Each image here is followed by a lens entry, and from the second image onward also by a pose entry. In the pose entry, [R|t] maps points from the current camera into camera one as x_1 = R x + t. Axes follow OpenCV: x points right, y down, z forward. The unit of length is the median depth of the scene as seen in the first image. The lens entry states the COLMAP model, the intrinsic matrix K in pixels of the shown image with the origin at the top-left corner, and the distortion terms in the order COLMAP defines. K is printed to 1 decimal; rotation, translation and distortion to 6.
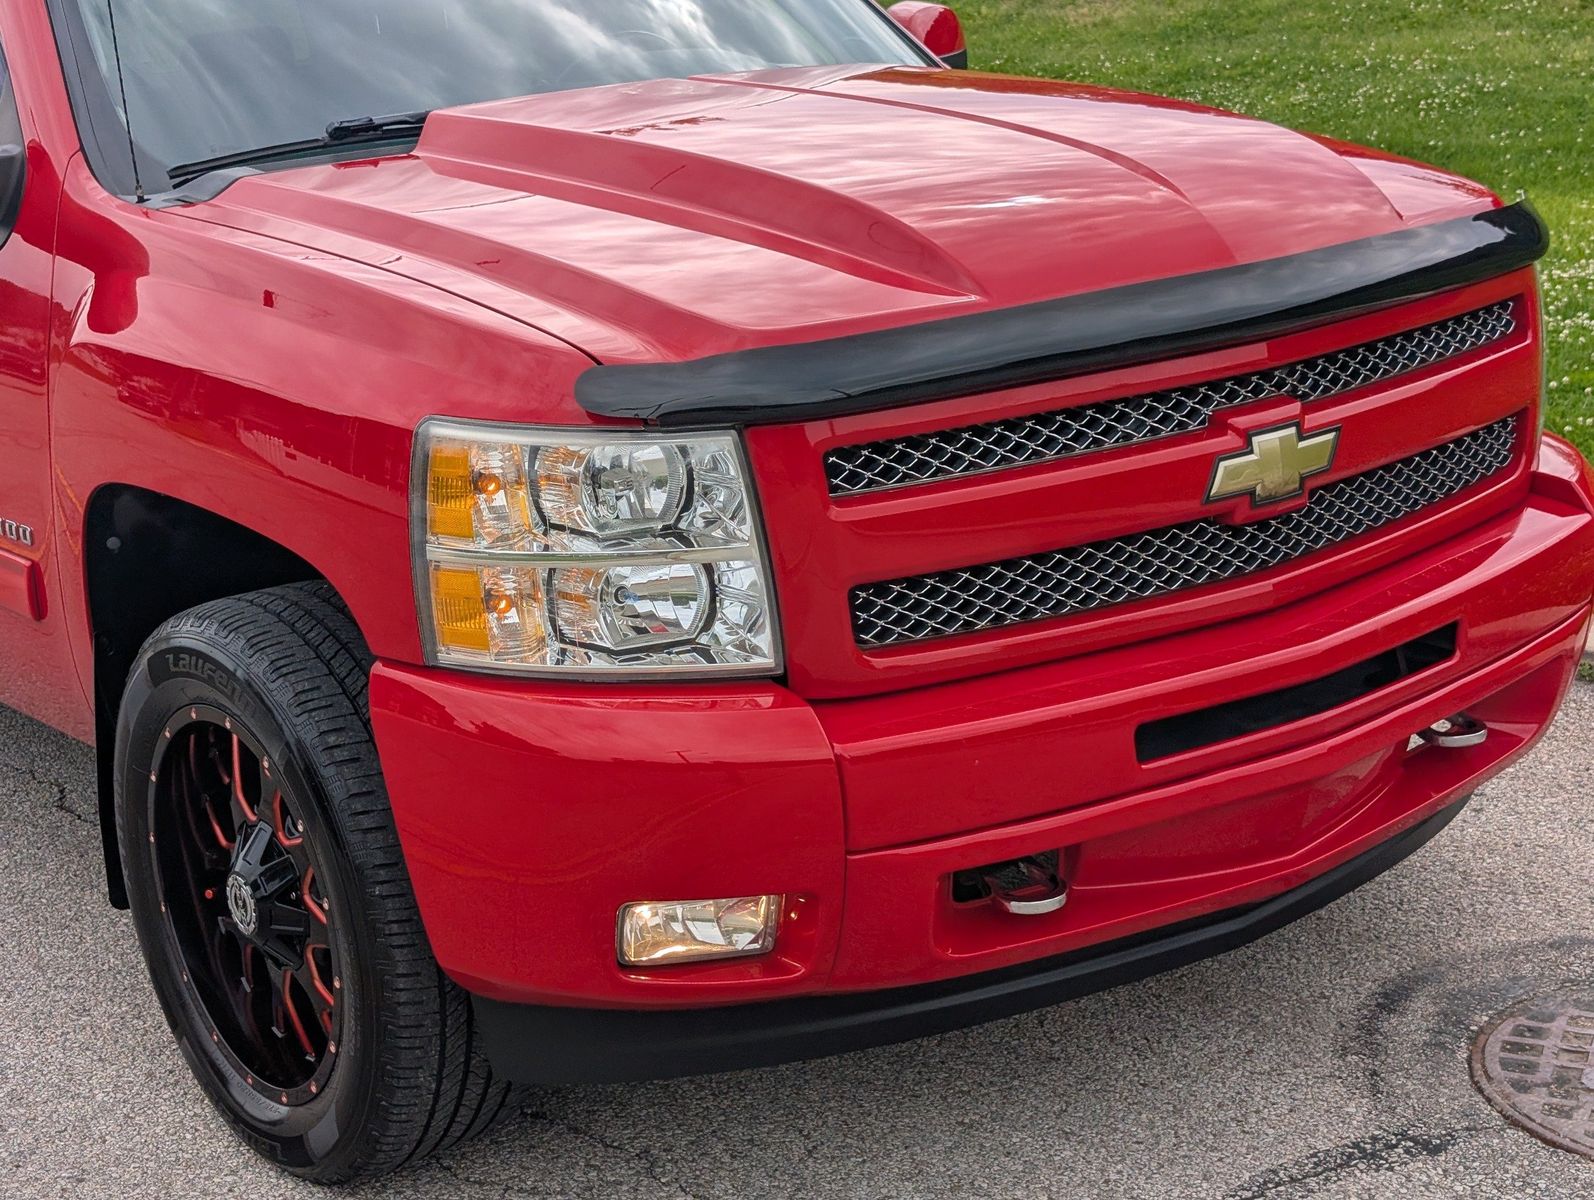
lens RADIAL K [[2539.4, 0, 799.0], [0, 2539.4, 554.8], [0, 0, 1]] dist [0.094161, 0.000000]
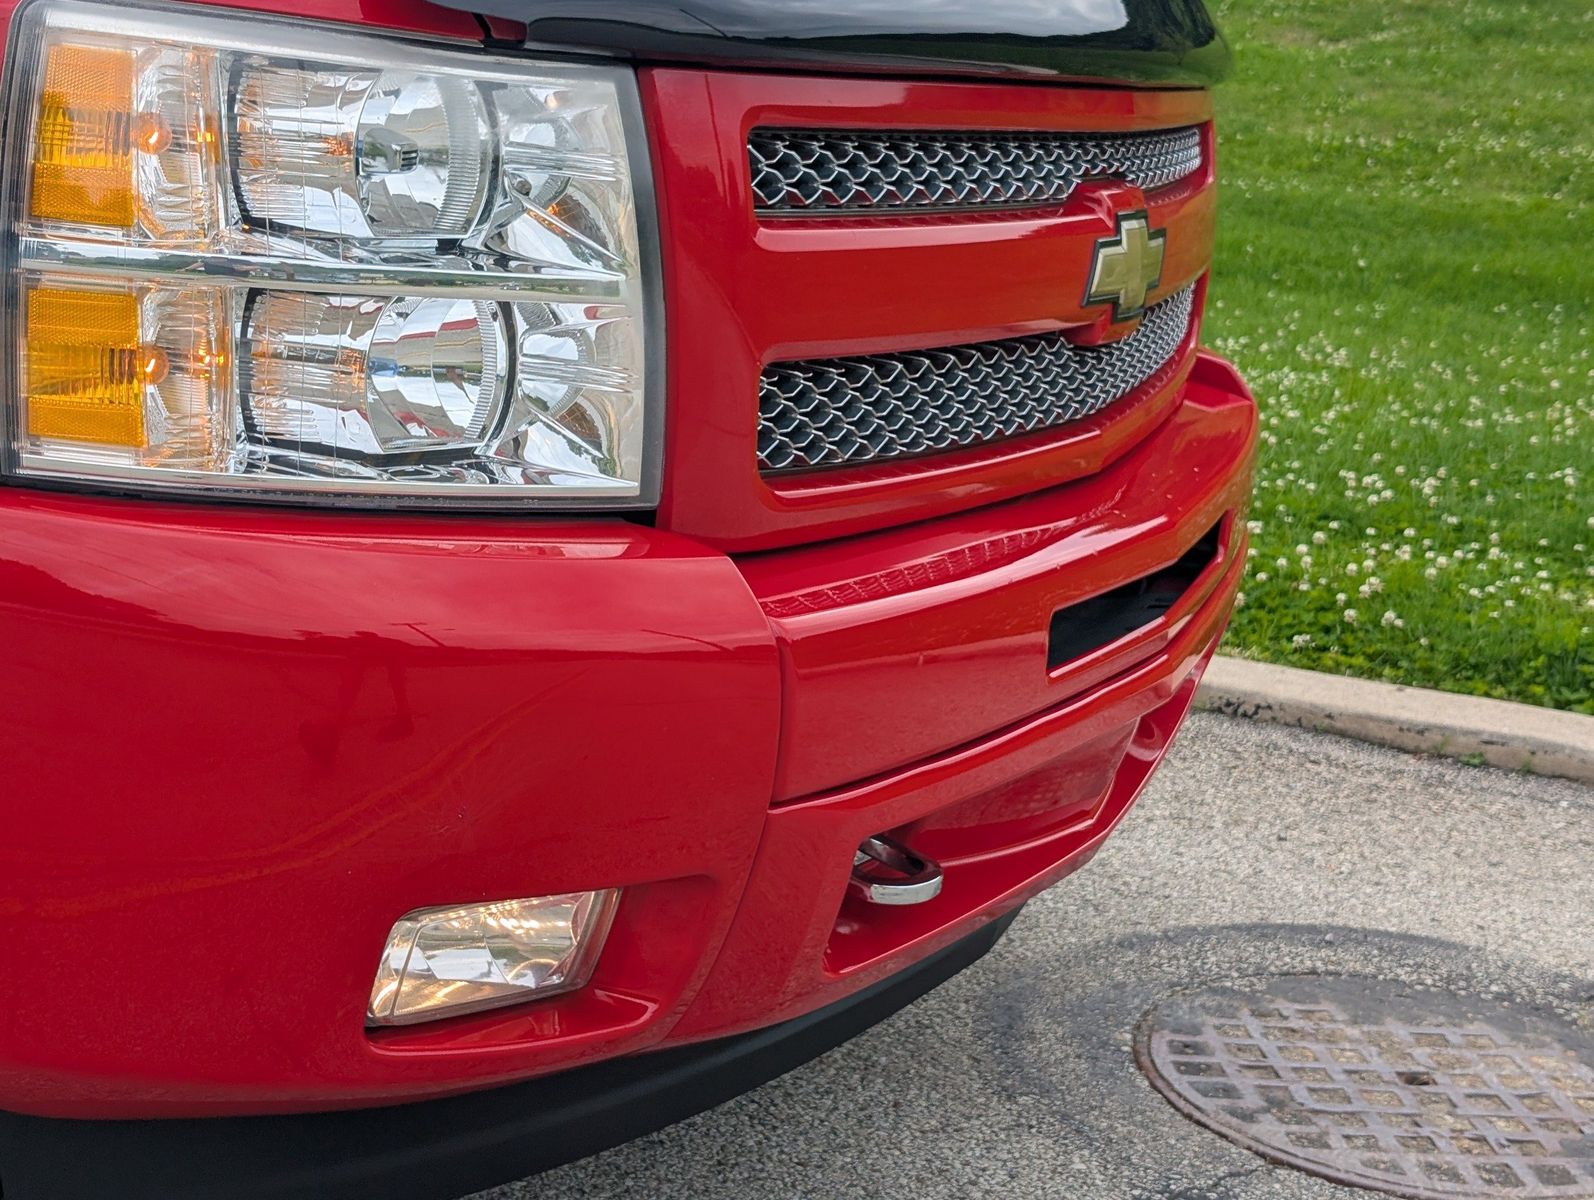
lens RADIAL K [[2539.4, 0, 789.6], [0, 2539.4, 608.6], [0, 0, 1]] dist [0.094161, 0.000000]
pose [[0.872953, 0.014301, 0.487595, -0.242417], [-0.007486, 0.999845, -0.015922, 0.072298], [-0.487747, 0.010249, 0.872925, 0.425806]]
